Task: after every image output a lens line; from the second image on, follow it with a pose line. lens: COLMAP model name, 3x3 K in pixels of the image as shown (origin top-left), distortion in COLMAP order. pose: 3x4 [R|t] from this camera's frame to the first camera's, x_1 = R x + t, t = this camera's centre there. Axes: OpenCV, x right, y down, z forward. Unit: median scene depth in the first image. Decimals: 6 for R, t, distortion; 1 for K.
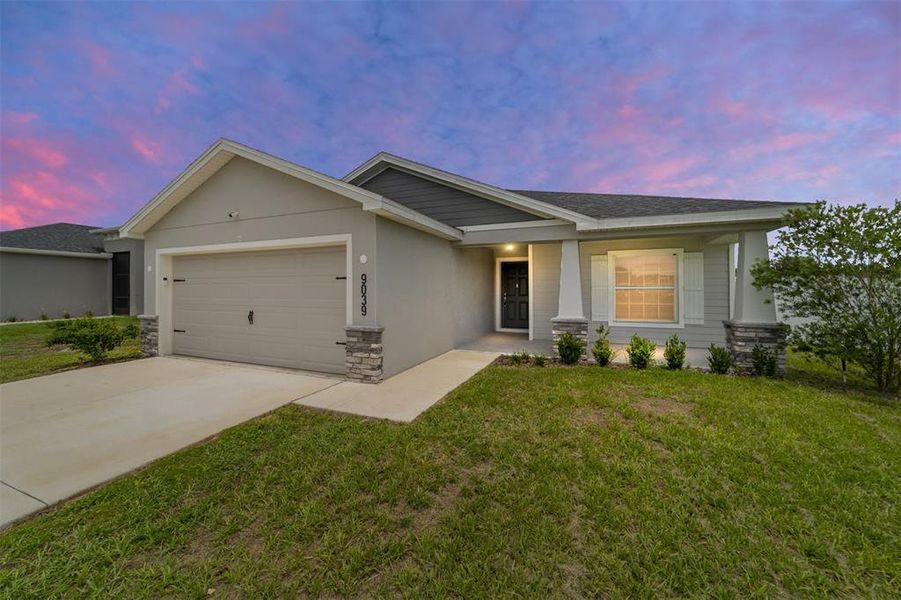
lens RADIAL K [[350.0, 0, 448.9], [0, 350.0, 288.0], [0, 0, 1]] dist [-0.007750, 0.000100]
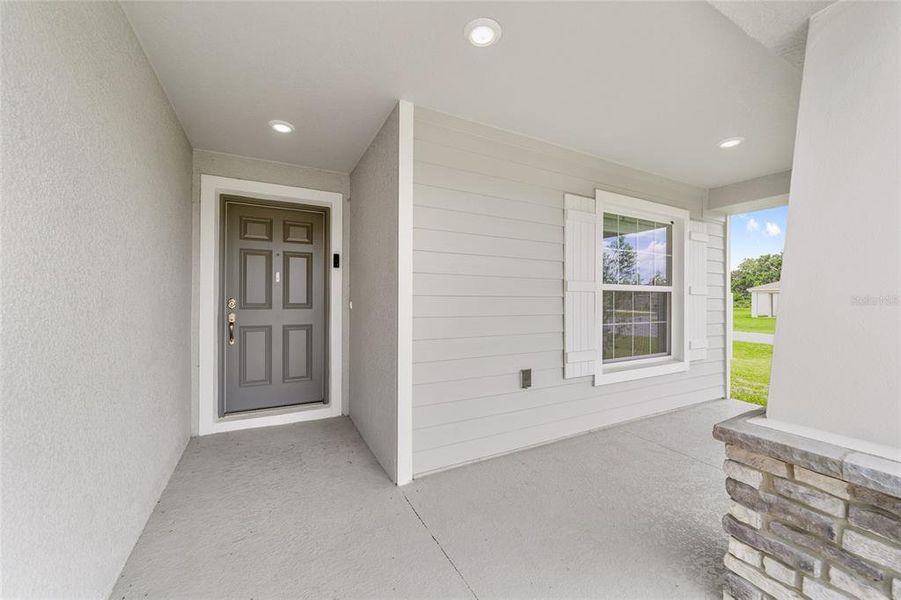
lens RADIAL K [[346.1, 0, 449.8], [0, 346.1, 297.6], [0, 0, 1]] dist [-0.017275, 0.008015]
pose [[0.630504, 0.005454, 0.776167, 0.092799], [-0.011073, 0.999937, 0.001968, 0.019000], [-0.776107, -0.009836, 0.630524, 1.308477]]
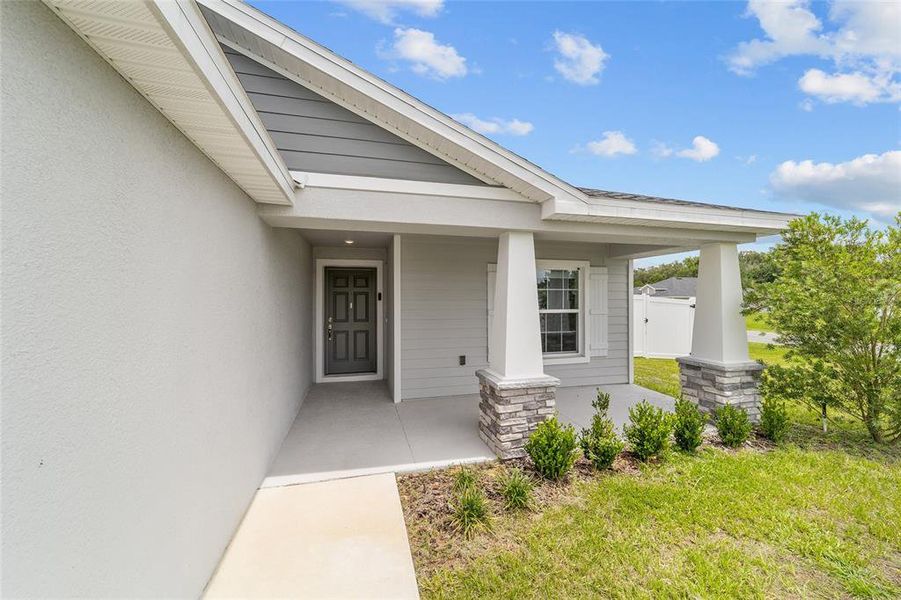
lens RADIAL K [[346.1, 0, 449.8], [0, 346.1, 297.6], [0, 0, 1]] dist [-0.017275, 0.008015]
pose [[0.793159, 0.000495, 0.609015, -0.079351], [-0.002939, 0.999991, 0.003015, -0.045486], [-0.609008, -0.004181, 0.793153, 0.782162]]
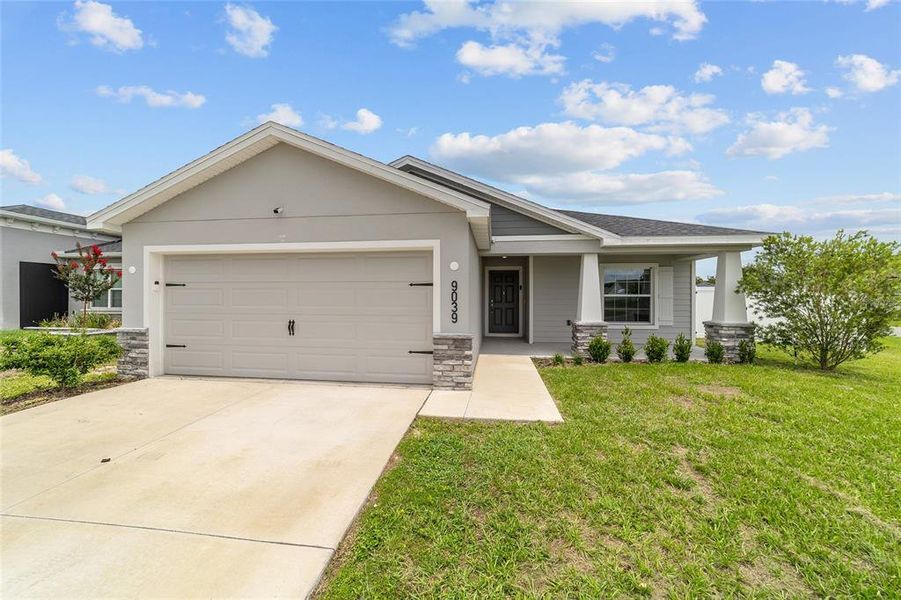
lens RADIAL K [[346.1, 0, 449.8], [0, 346.1, 297.6], [0, 0, 1]] dist [-0.017275, 0.008015]
pose [[0.963627, 0.001580, 0.267247, -0.476408], [-0.003621, 0.999968, 0.007146, 0.000404], [-0.267227, -0.007854, 0.963601, 0.053058]]
